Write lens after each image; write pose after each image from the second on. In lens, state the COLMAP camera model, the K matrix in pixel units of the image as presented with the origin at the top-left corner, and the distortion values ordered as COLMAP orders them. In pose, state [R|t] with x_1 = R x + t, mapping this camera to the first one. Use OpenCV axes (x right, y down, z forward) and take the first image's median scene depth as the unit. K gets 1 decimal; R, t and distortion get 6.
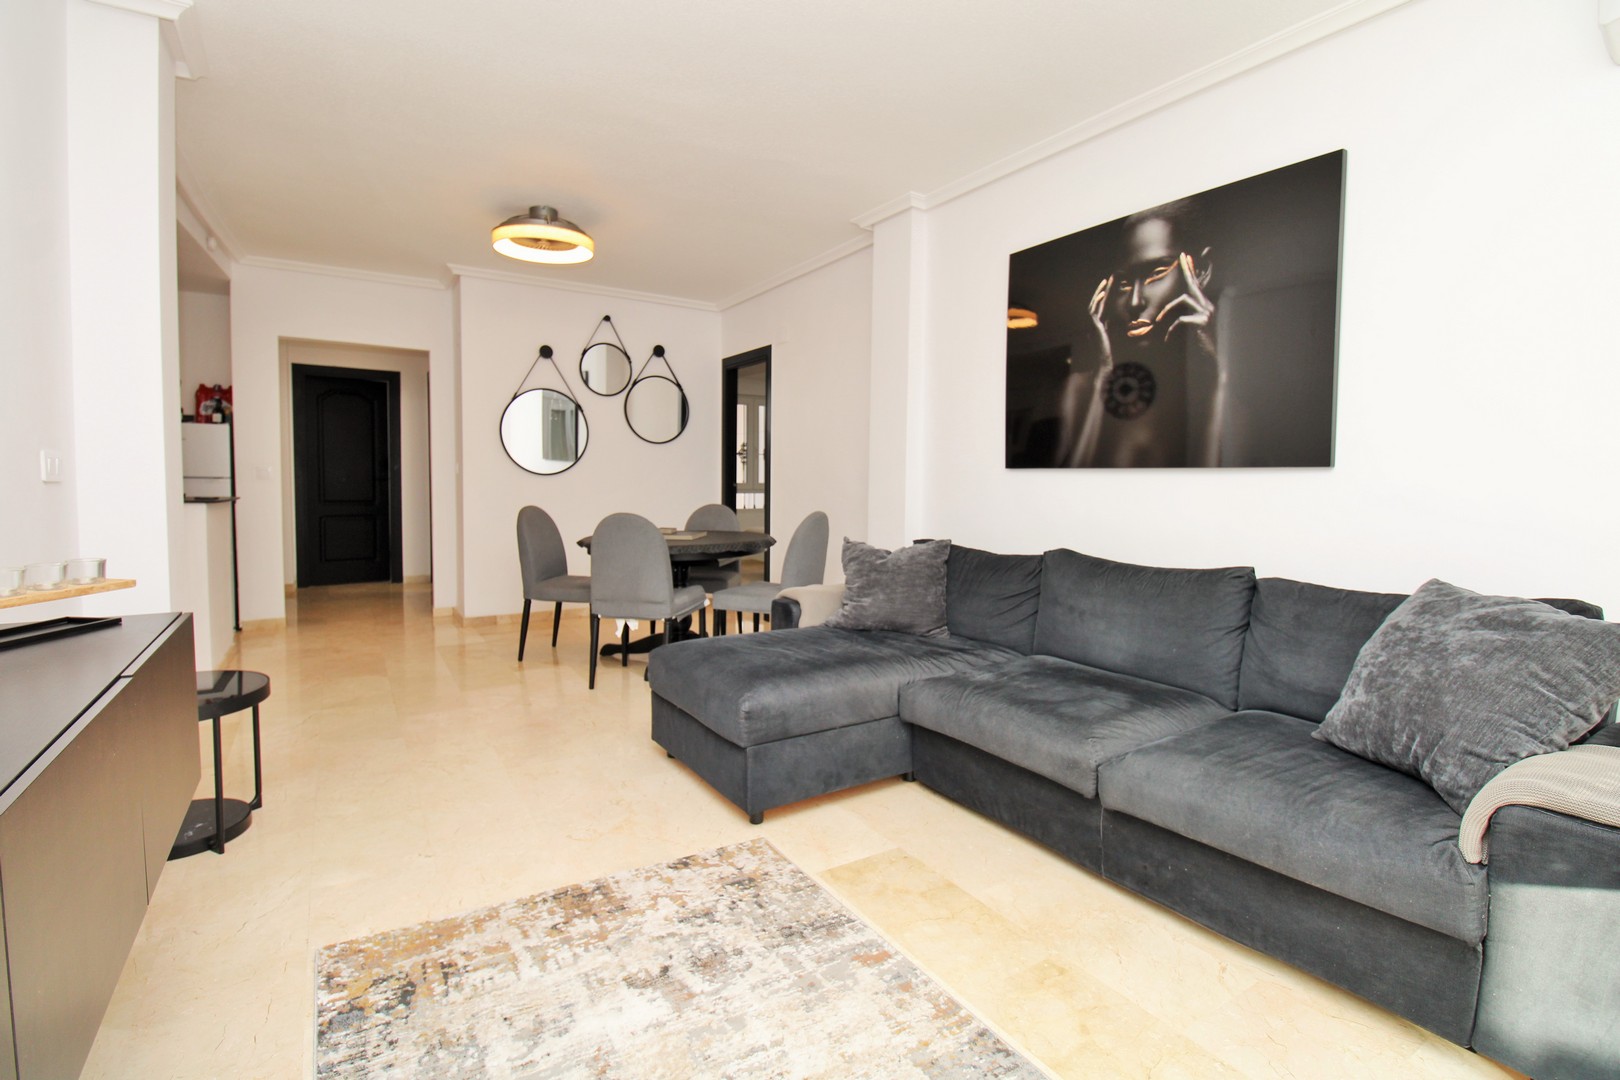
lens RADIAL K [[749.2, 0, 816.1], [0, 749.2, 521.8], [0, 0, 1]] dist [0.000298, -0.018433]
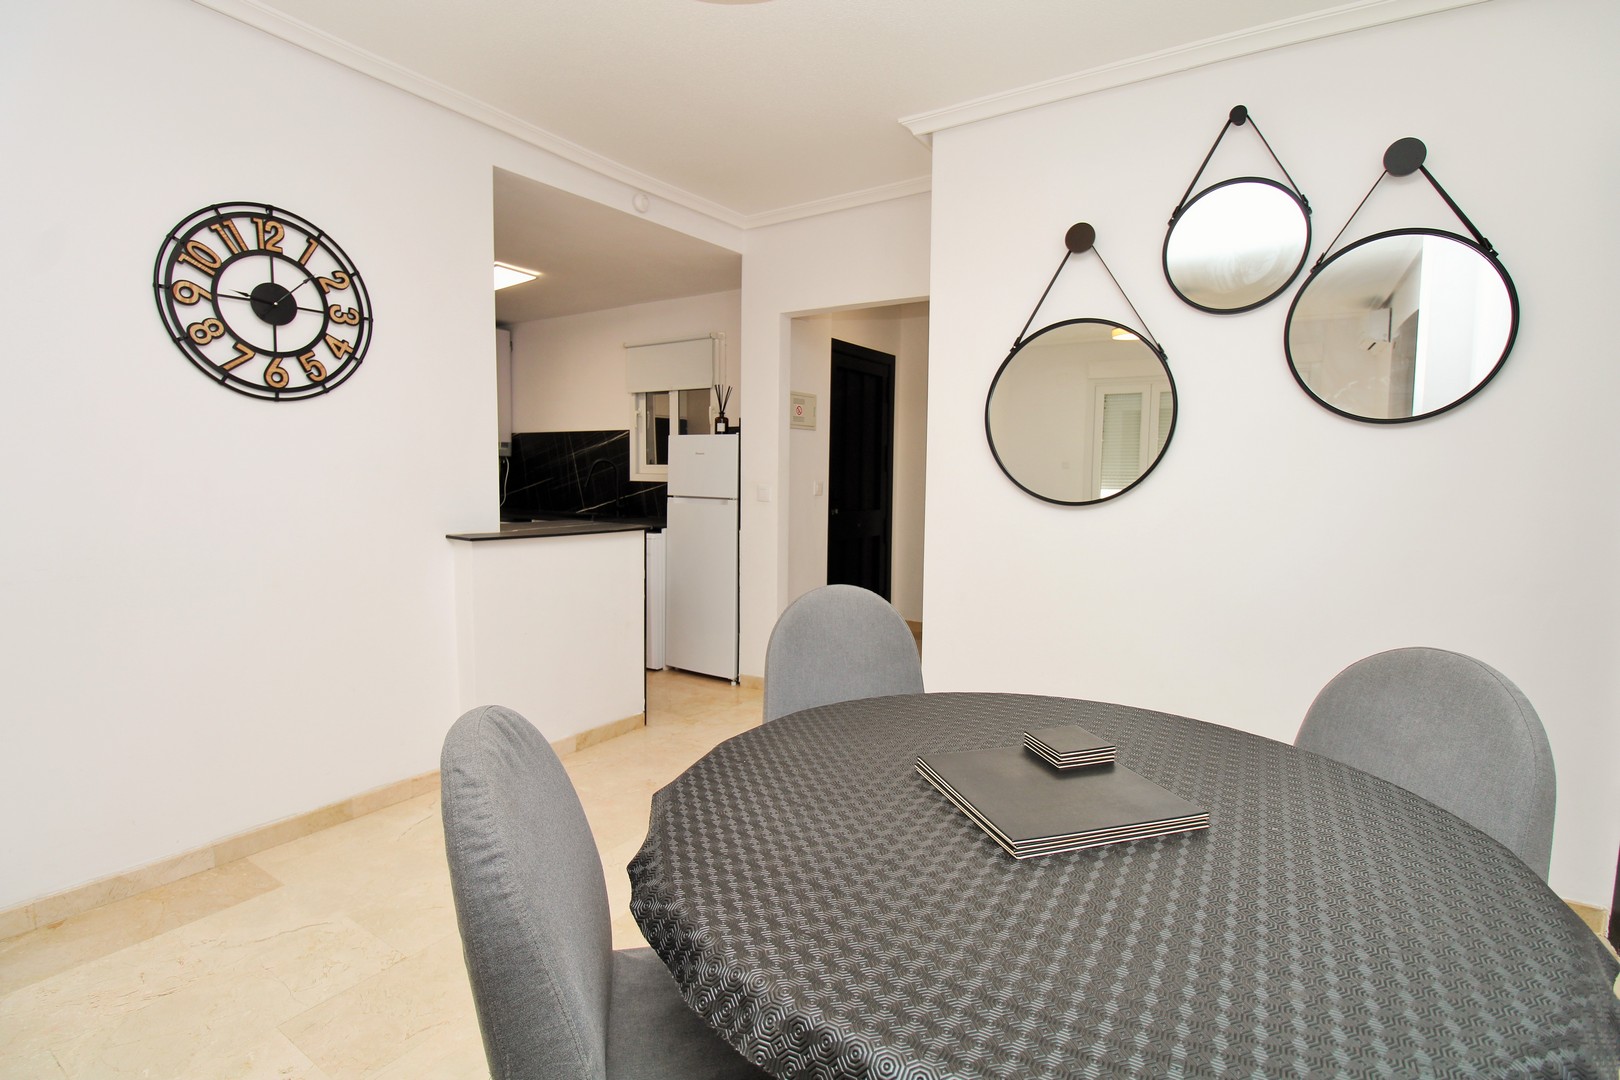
lens RADIAL K [[747.0, 0, 813.2], [0, 747.0, 527.8], [0, 0, 1]] dist [0.000195, -0.013848]
pose [[0.422890, 0.054533, -0.904539, -0.005242], [-0.057791, 0.997779, 0.033135, -0.068021], [0.904336, 0.038262, 0.425102, 0.832597]]
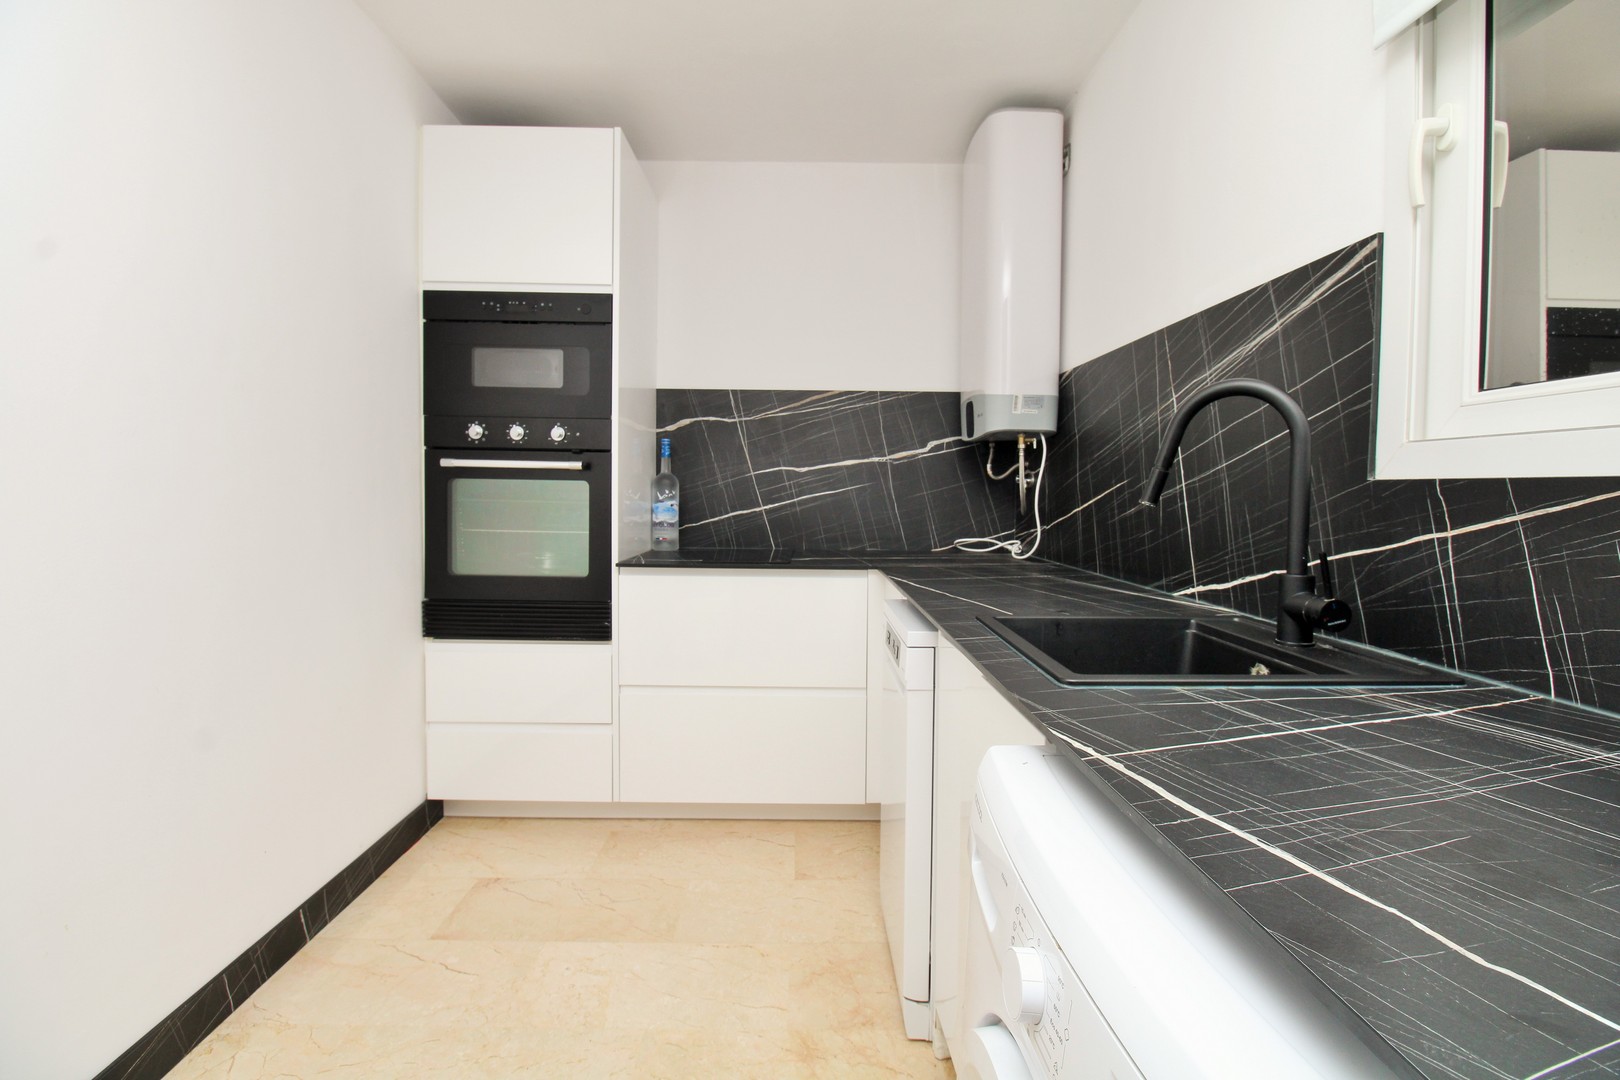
lens RADIAL K [[747.0, 0, 813.2], [0, 747.0, 527.8], [0, 0, 1]] dist [0.000195, -0.013848]
pose [[-0.522377, 0.019432, -0.852493, -0.941076], [-0.064458, 0.995980, 0.062200, -0.073635], [0.850275, 0.087442, -0.519024, 1.052029]]
